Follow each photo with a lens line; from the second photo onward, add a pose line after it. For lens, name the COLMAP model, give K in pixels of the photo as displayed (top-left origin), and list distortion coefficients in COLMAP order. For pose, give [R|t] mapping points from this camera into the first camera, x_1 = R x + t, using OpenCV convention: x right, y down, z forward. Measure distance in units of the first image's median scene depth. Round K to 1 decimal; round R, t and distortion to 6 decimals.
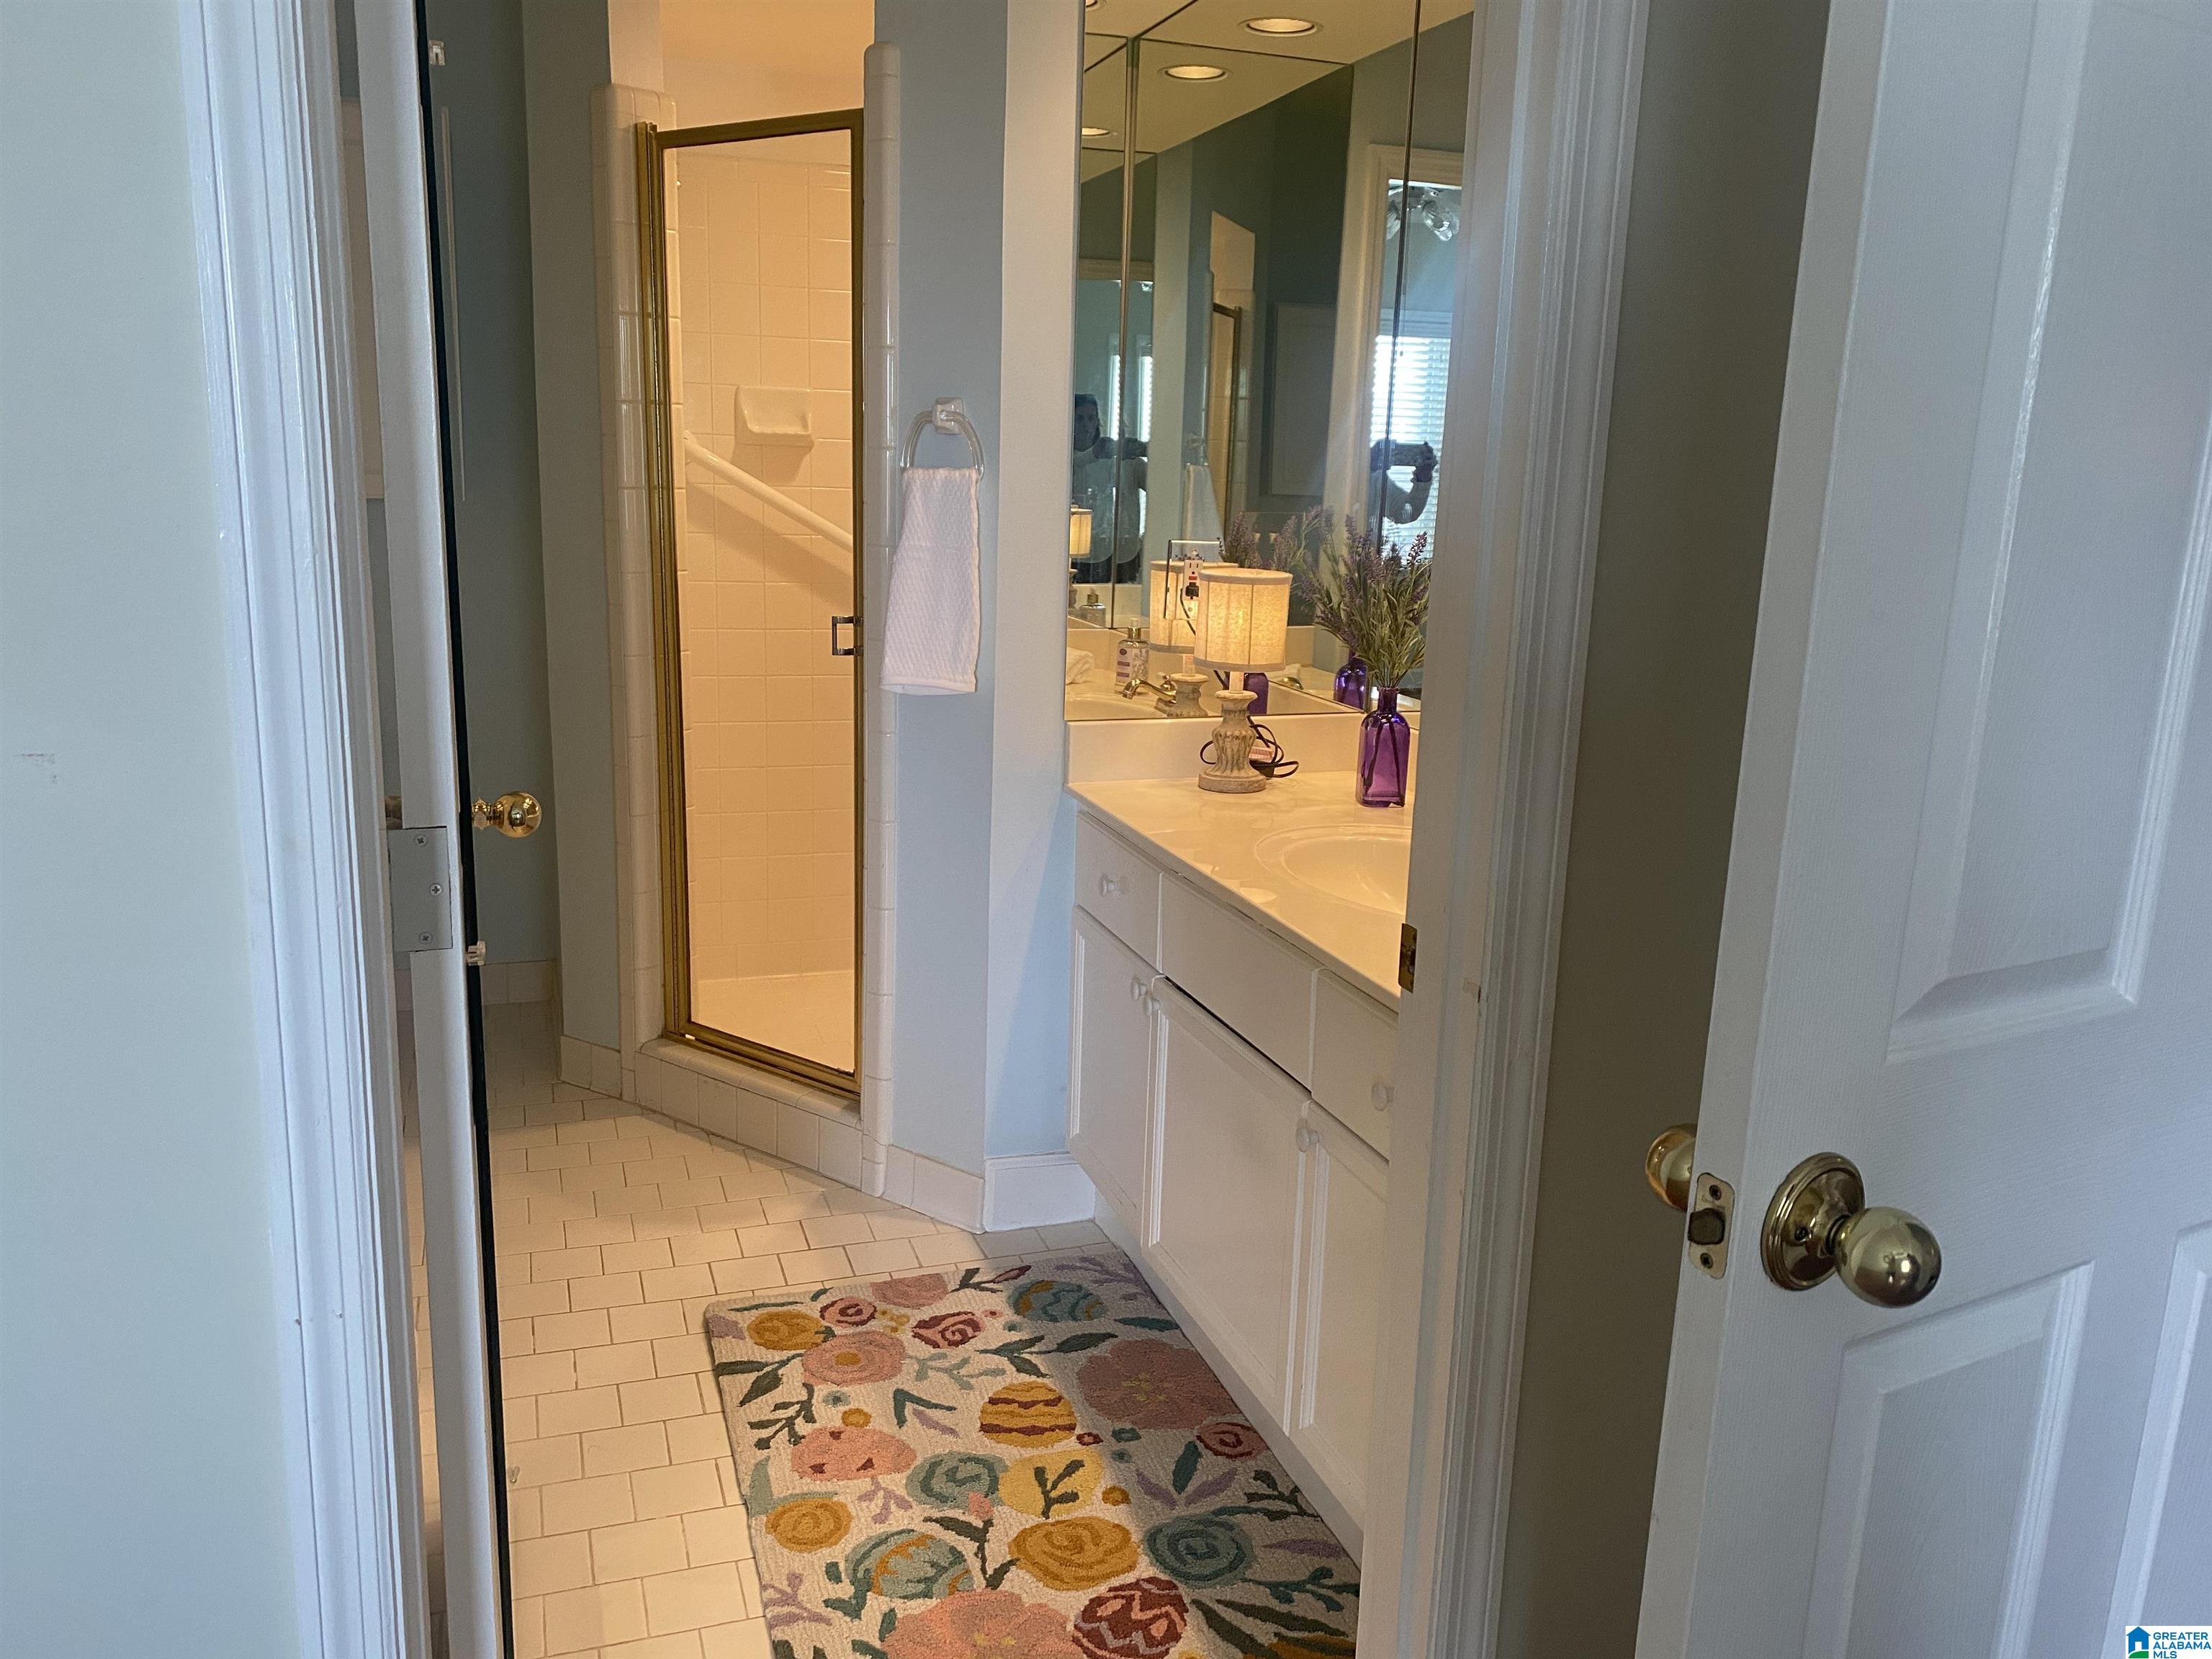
lens RADIAL K [[1697.7, 0, 1114.5], [0, 1697.7, 831.2], [0, 0, 1]] dist [0.035326, -0.032037]
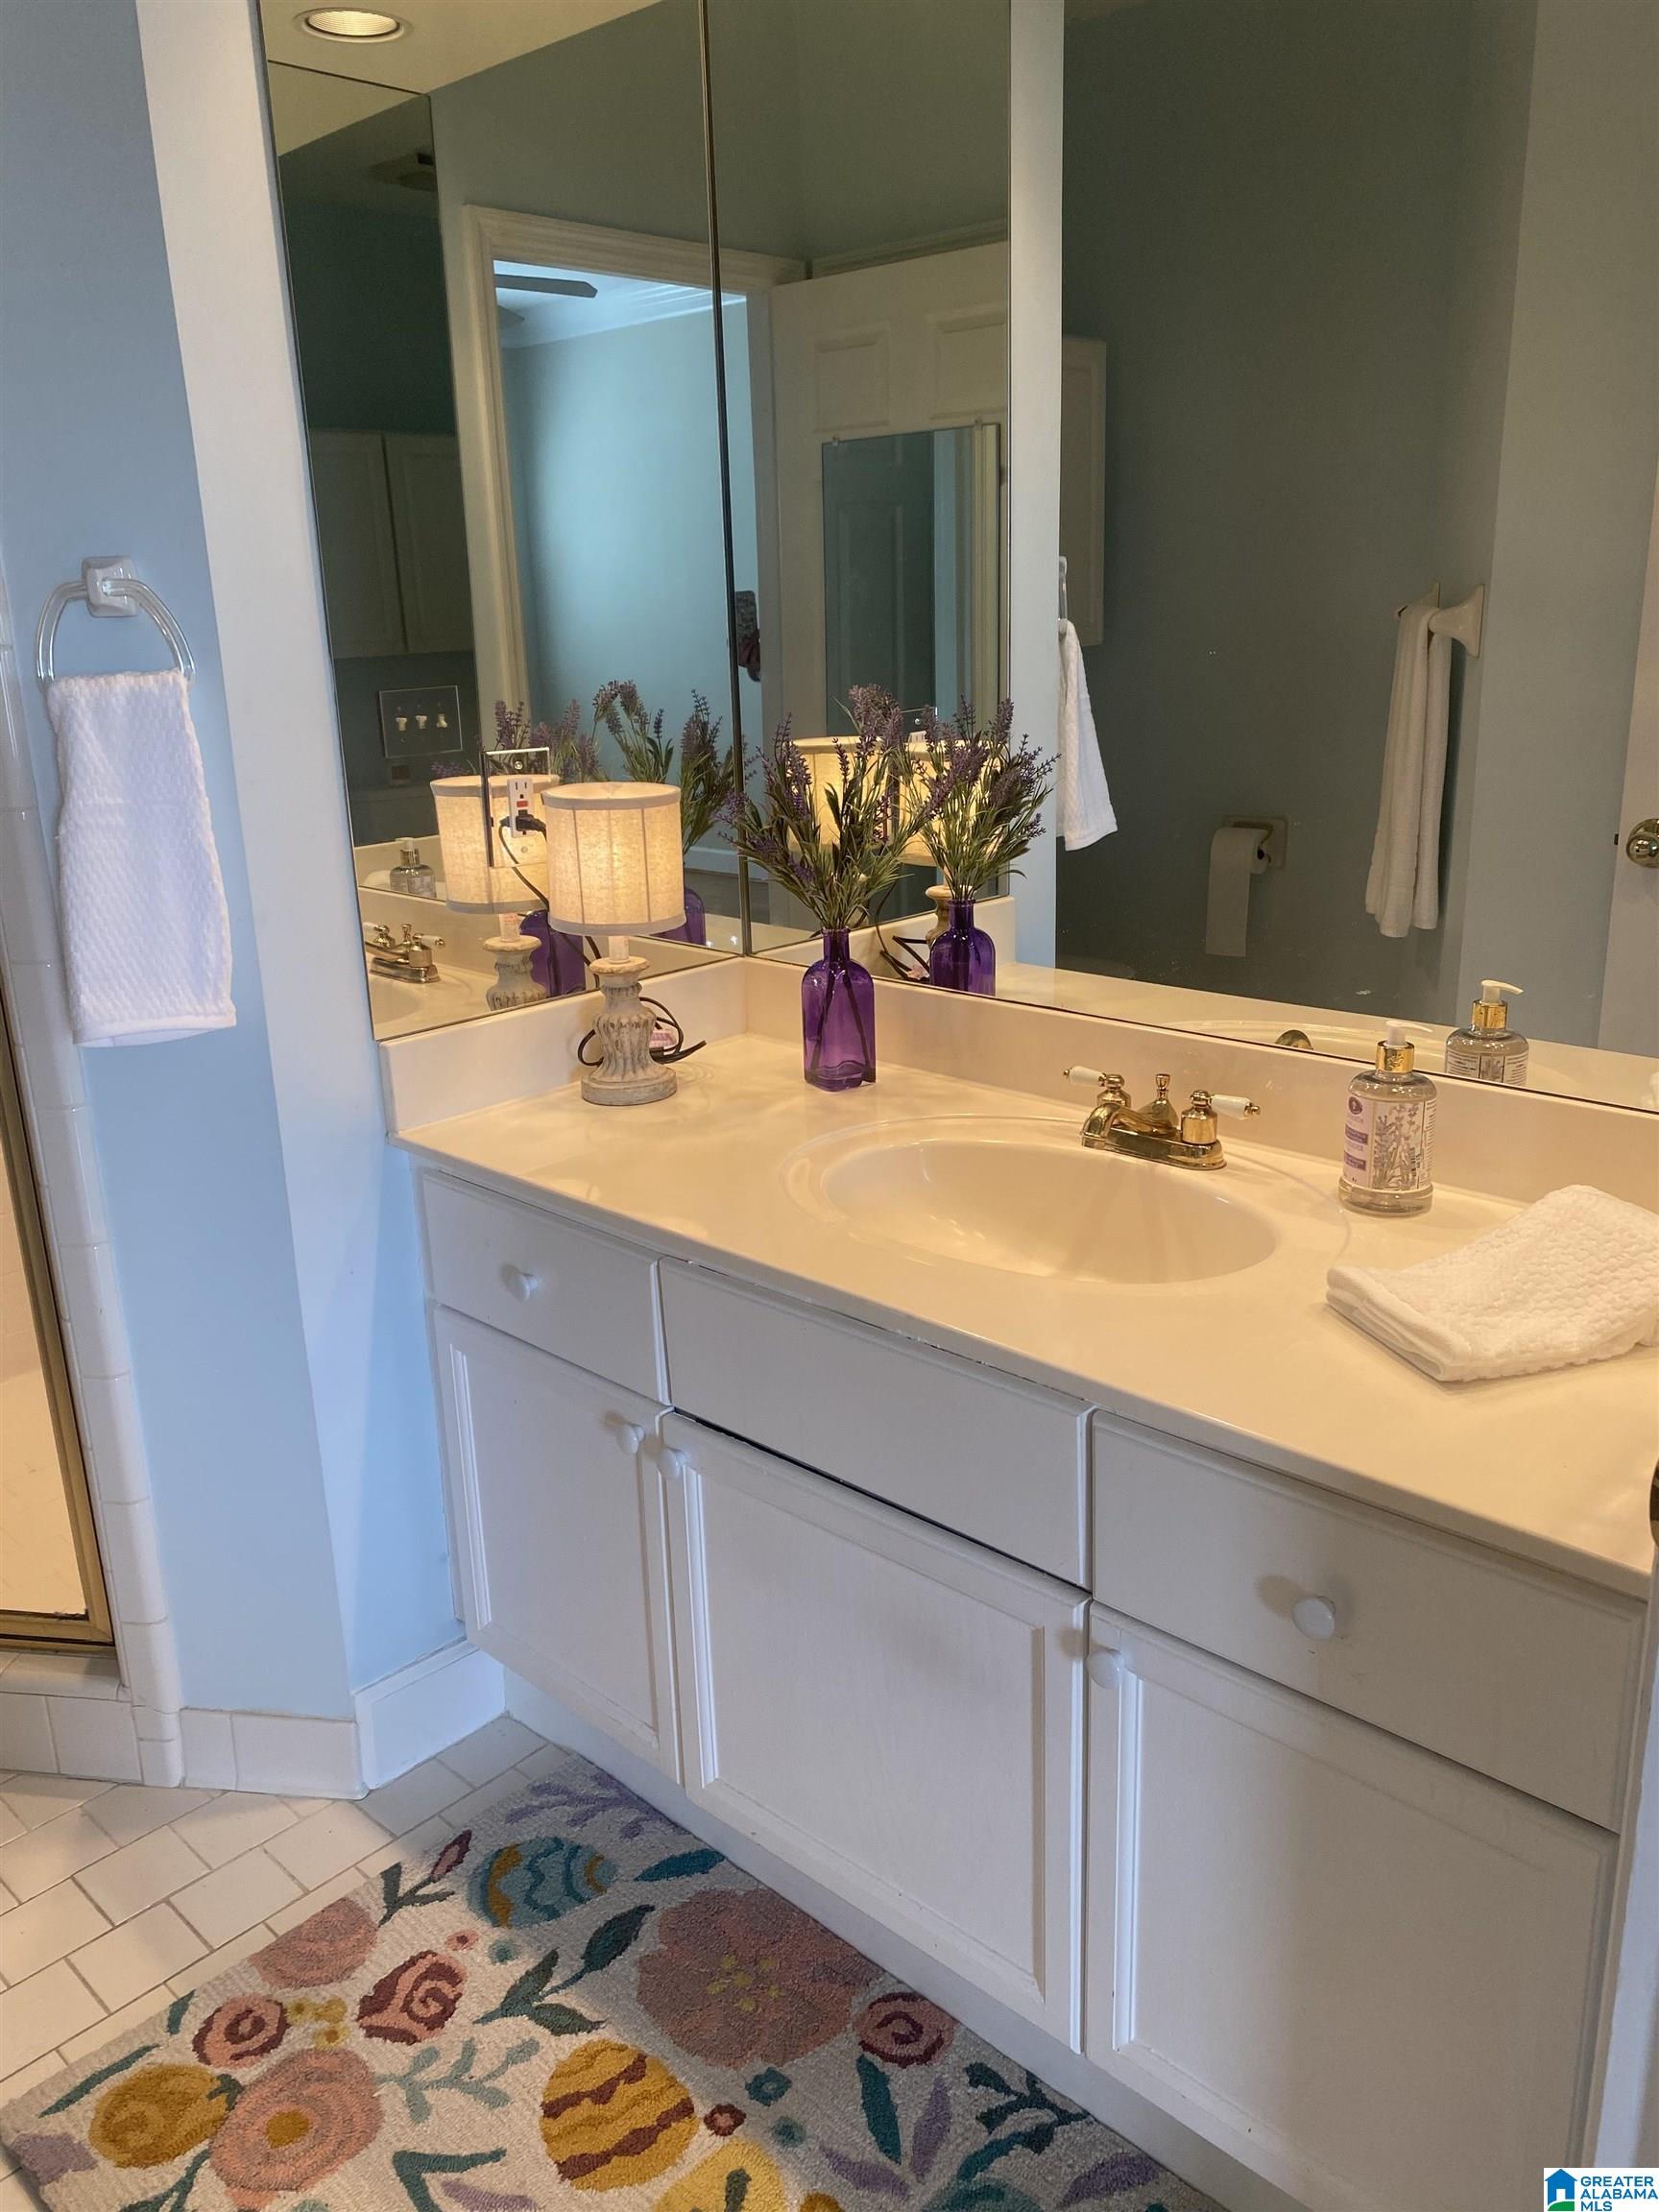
lens RADIAL K [[1697.7, 0, 823.1], [0, 1697.7, 1099.6], [0, 0, 1]] dist [0.035326, -0.032037]
pose [[0.890443, -0.188619, 0.414167, -0.162104], [0.161193, 0.981786, 0.100563, -0.086159], [-0.425592, -0.022784, 0.904628, 0.340747]]
